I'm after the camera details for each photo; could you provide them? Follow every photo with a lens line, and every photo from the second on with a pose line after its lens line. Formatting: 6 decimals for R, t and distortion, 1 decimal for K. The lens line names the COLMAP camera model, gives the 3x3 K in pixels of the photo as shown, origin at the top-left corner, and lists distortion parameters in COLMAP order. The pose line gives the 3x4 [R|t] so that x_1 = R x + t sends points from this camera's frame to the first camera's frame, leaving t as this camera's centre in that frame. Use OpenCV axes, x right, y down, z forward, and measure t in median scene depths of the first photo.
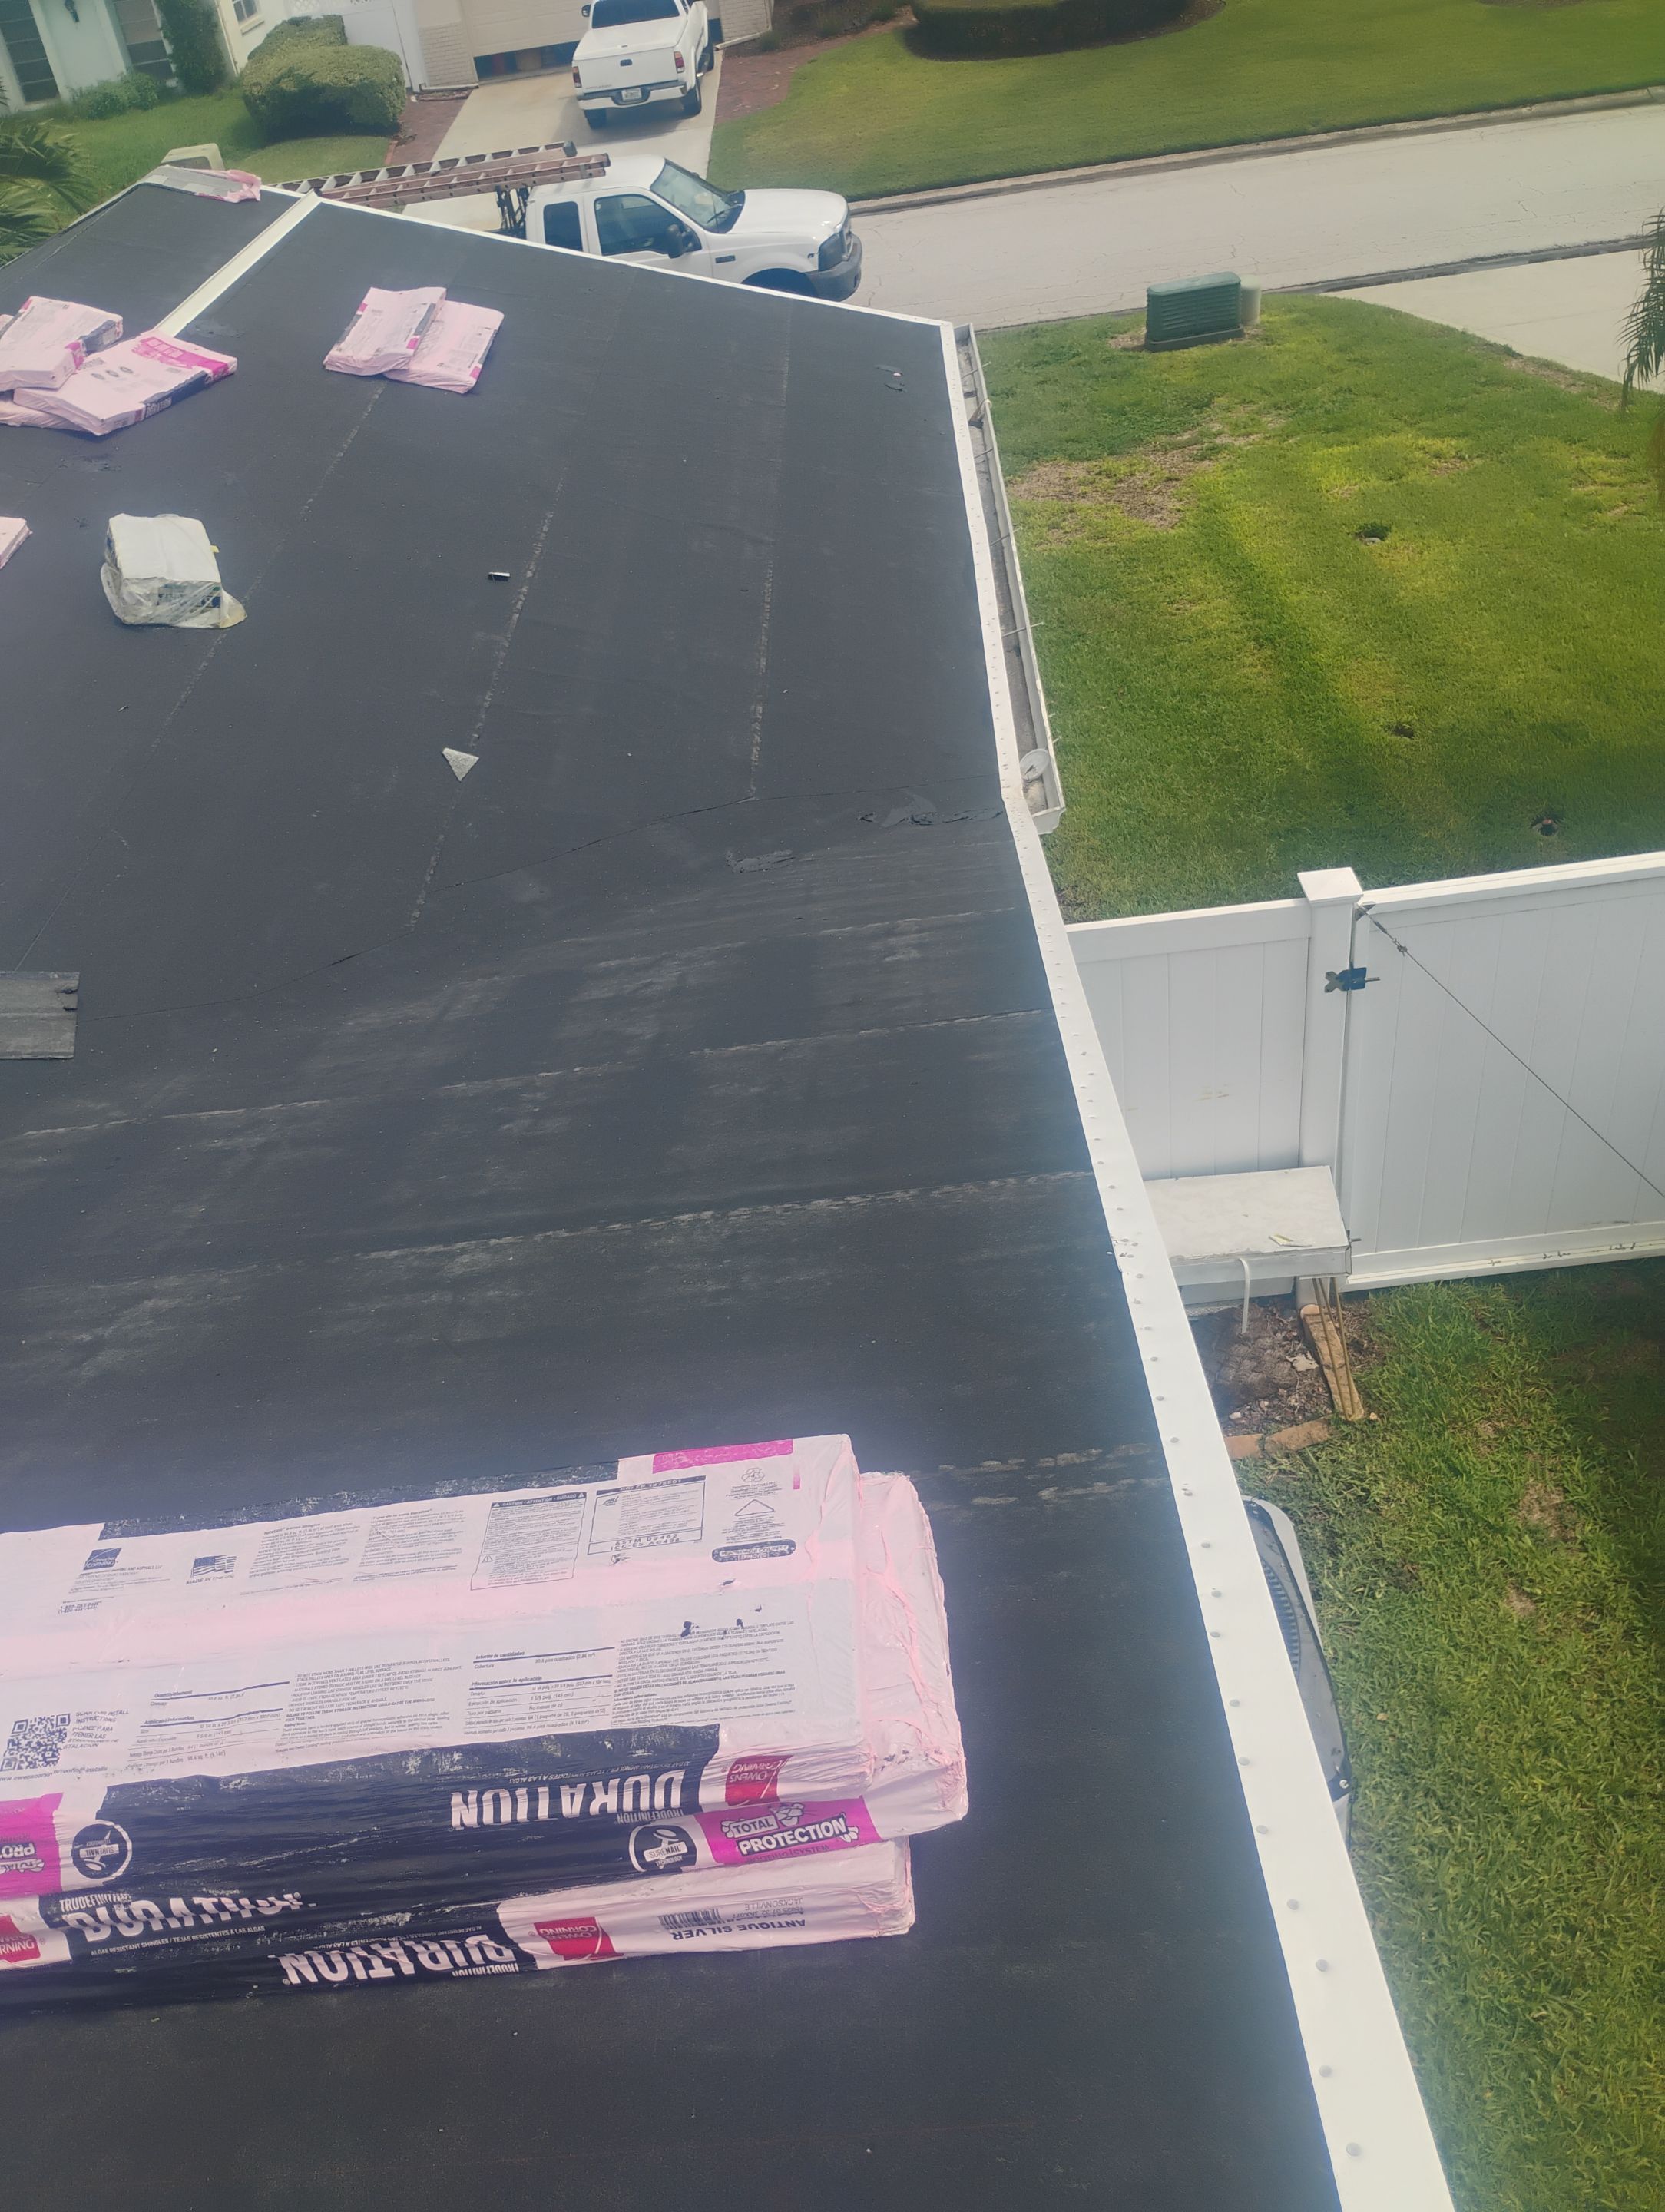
lens RADIAL K [[1832.4, 0, 824.5], [0, 1832.4, 1109.1], [0, 0, 1]] dist [0.087865, -0.106261]
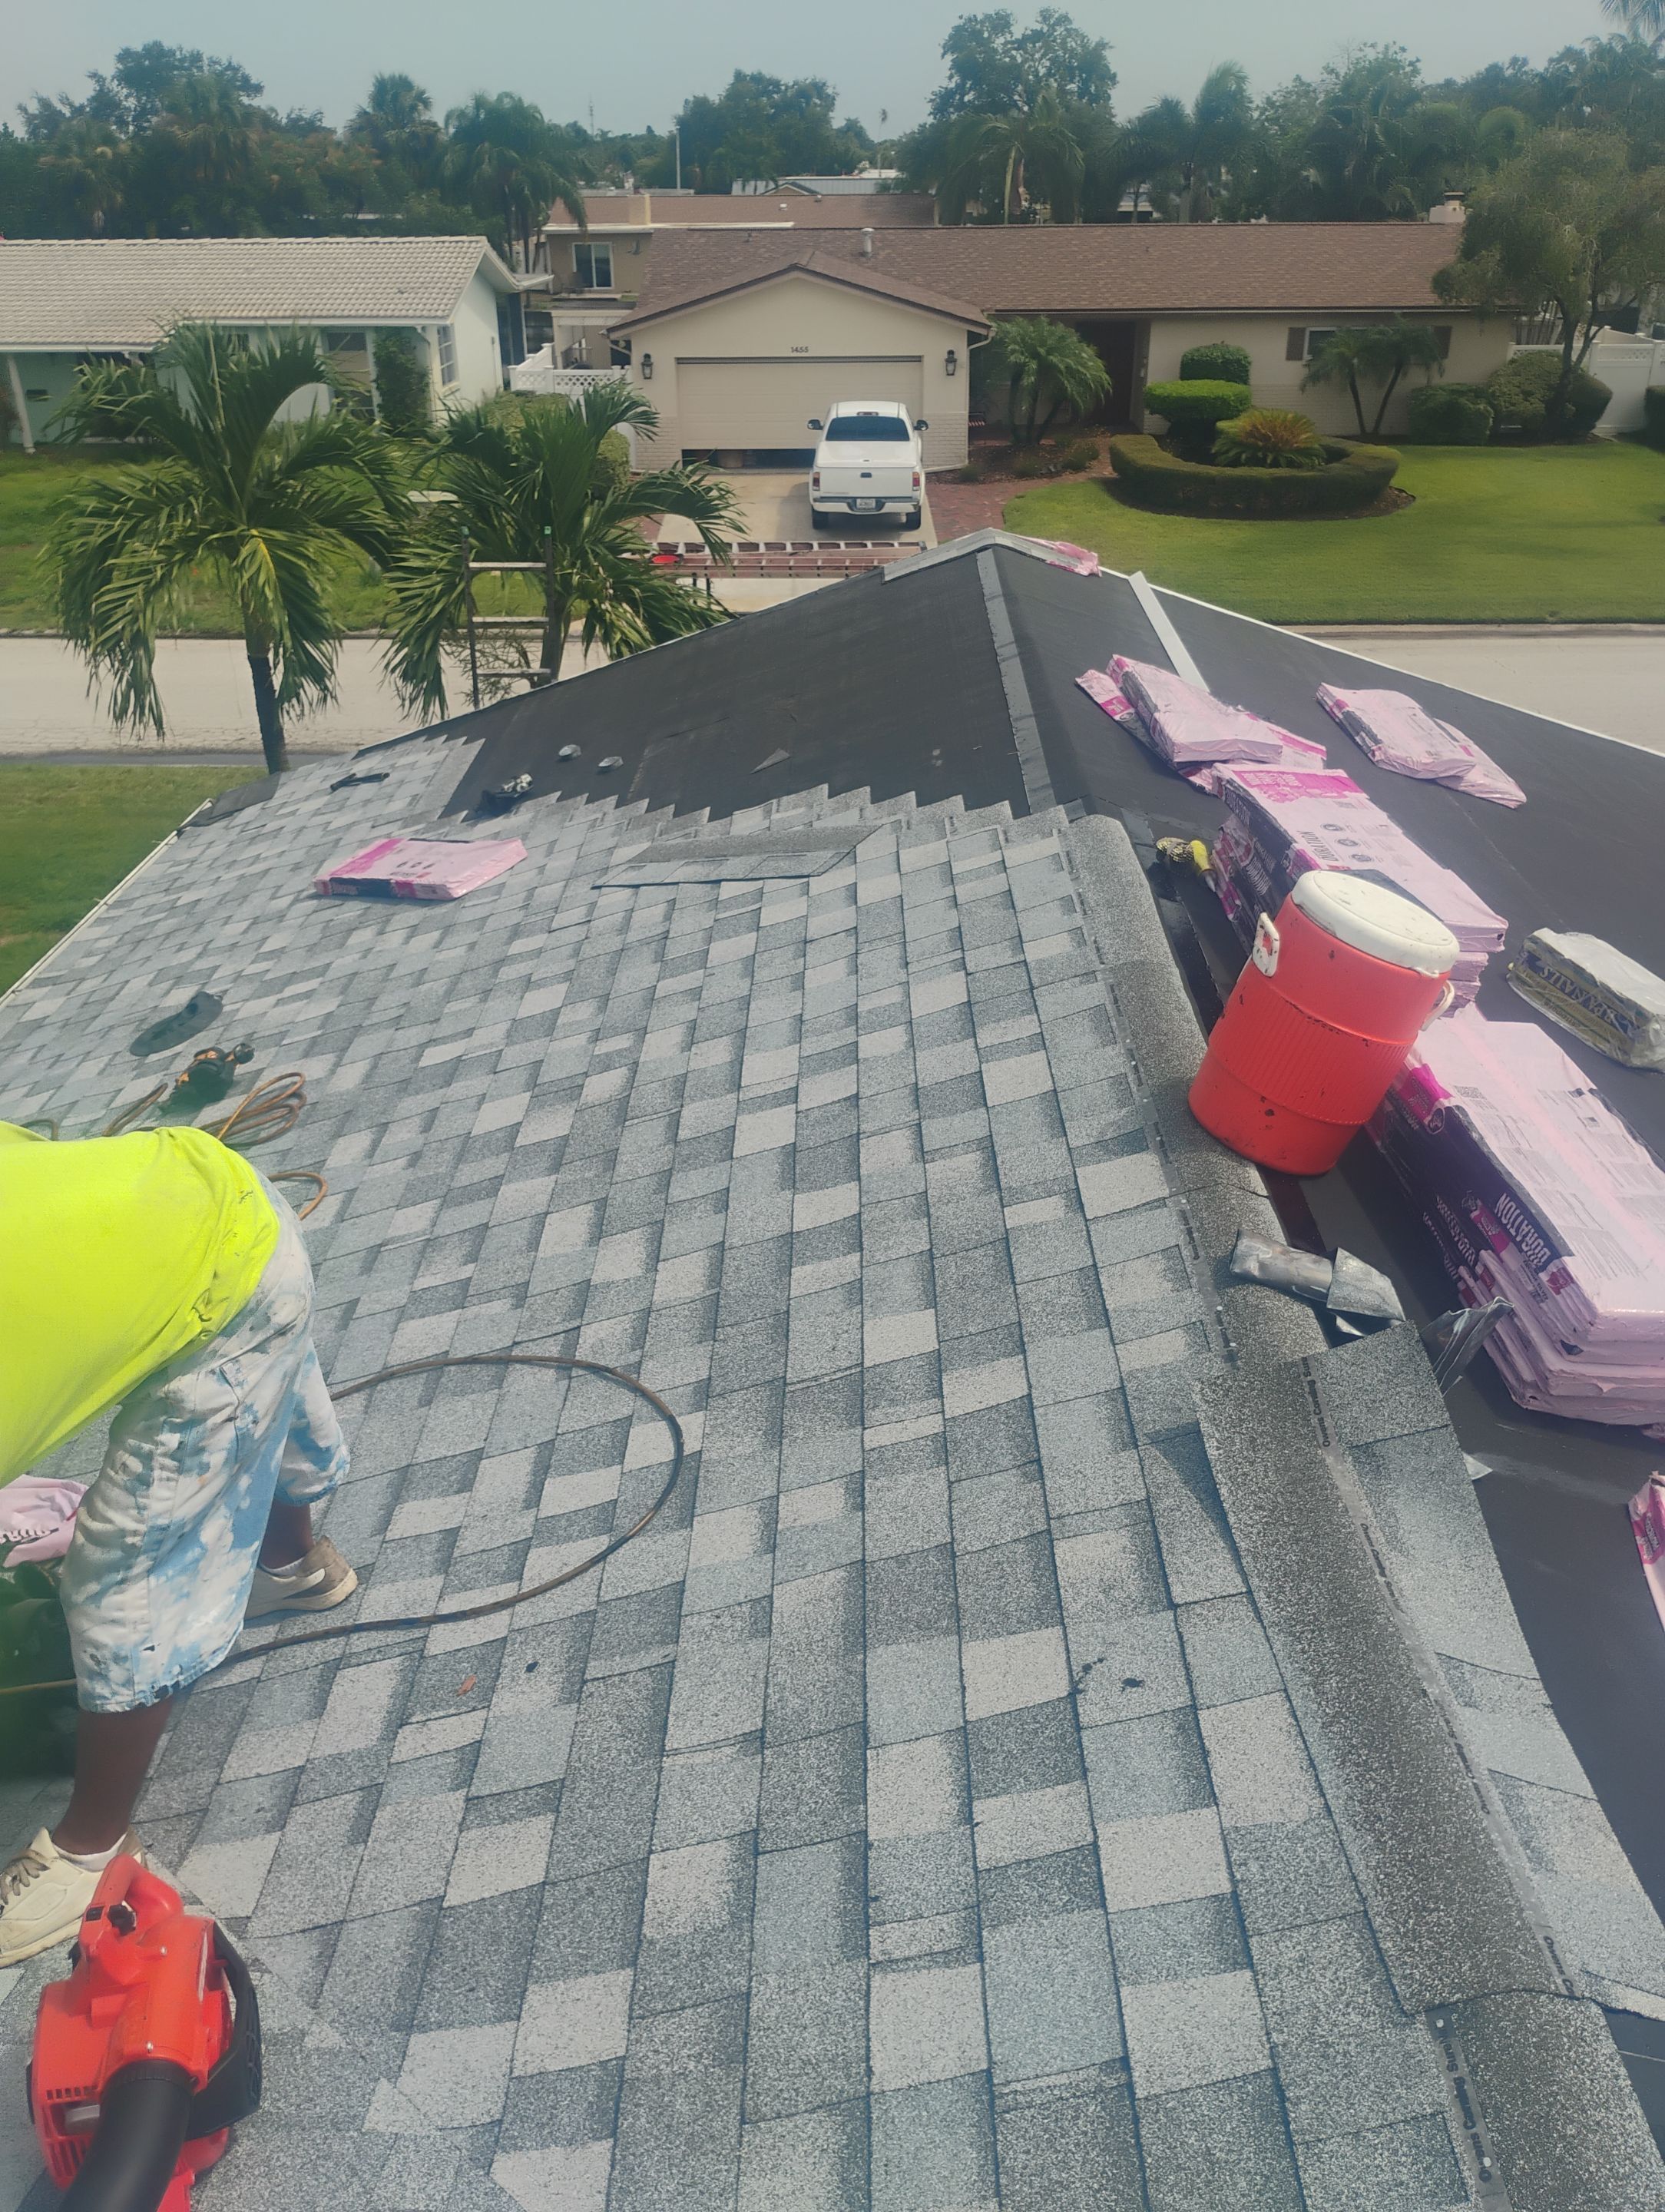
lens RADIAL K [[1843.2, 0, 832.5], [0, 1843.2, 1106.0], [0, 0, 1]] dist [0.091886, -0.115142]
pose [[0.991728, 0.116033, 0.054882, -0.371387], [-0.103310, 0.975308, -0.195194, -0.025175], [-0.076176, 0.187909, 0.979228, 0.117445]]
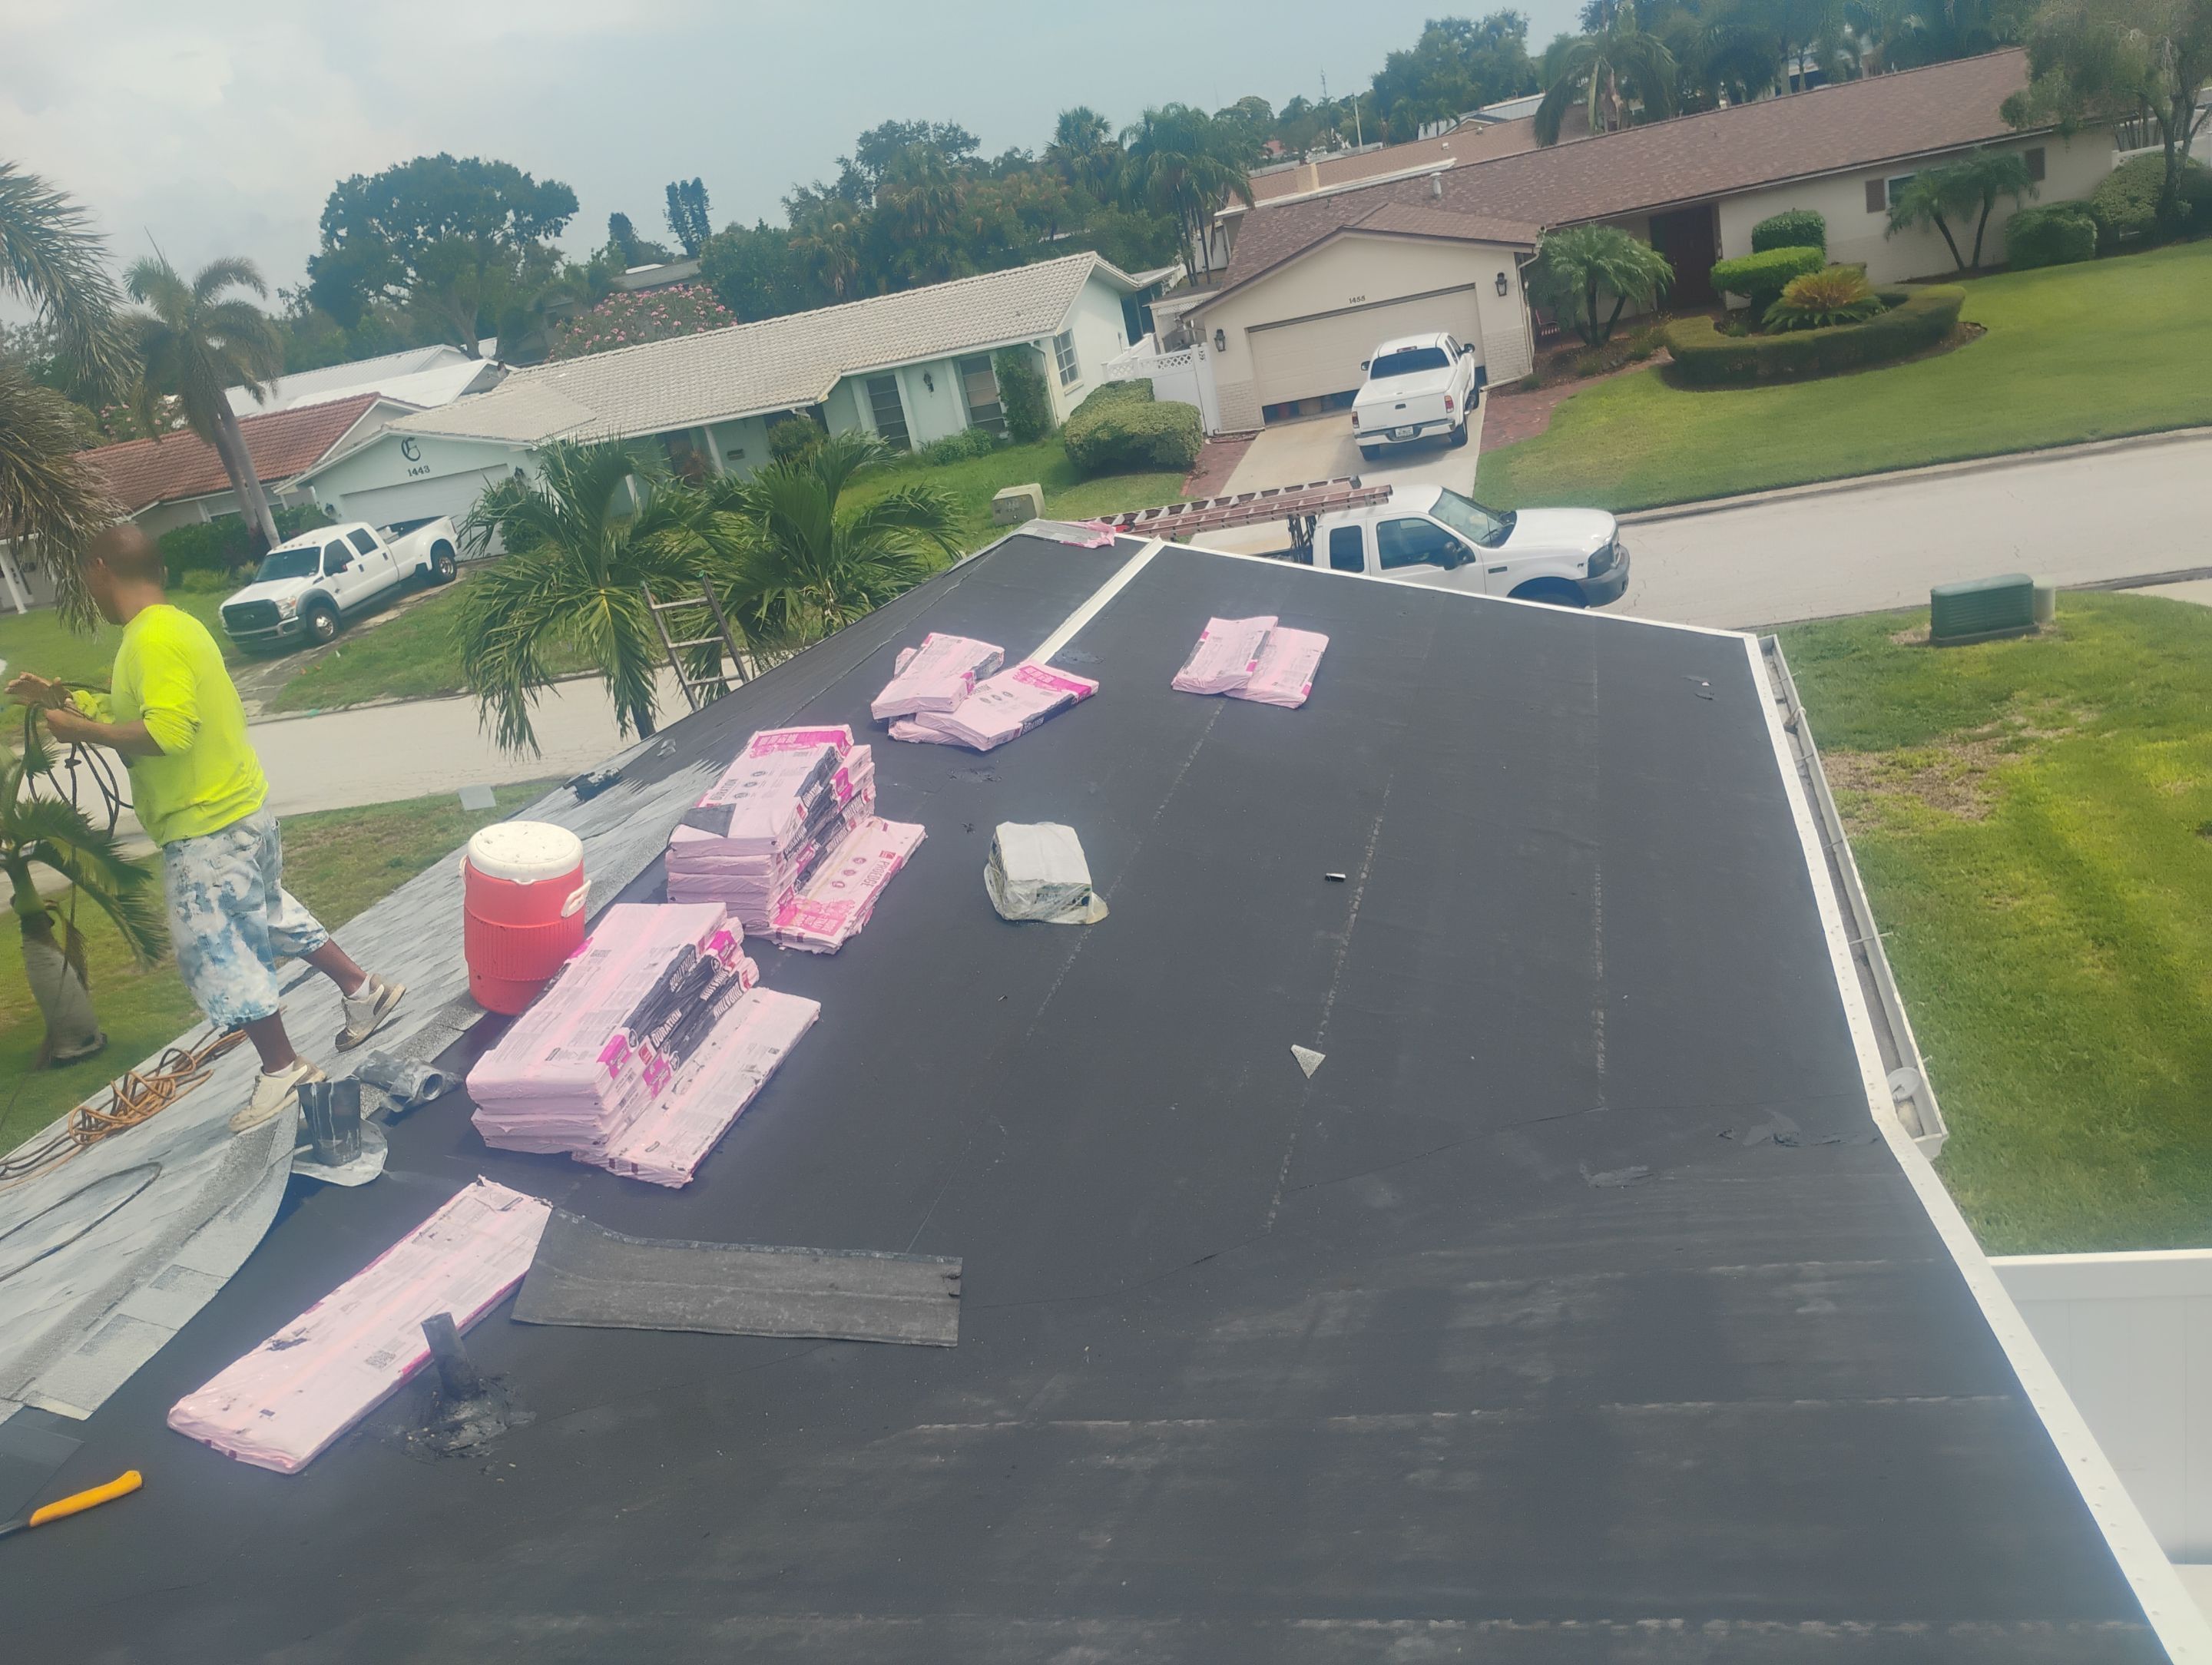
lens RADIAL K [[1843.2, 0, 1118.1], [0, 1843.2, 835.5], [0, 0, 1]] dist [0.091886, -0.115142]
pose [[0.973064, 0.016510, -0.229944, -0.030540], [-0.079530, 0.960240, -0.267608, -0.011271], [0.216384, 0.278687, 0.935688, -0.008537]]
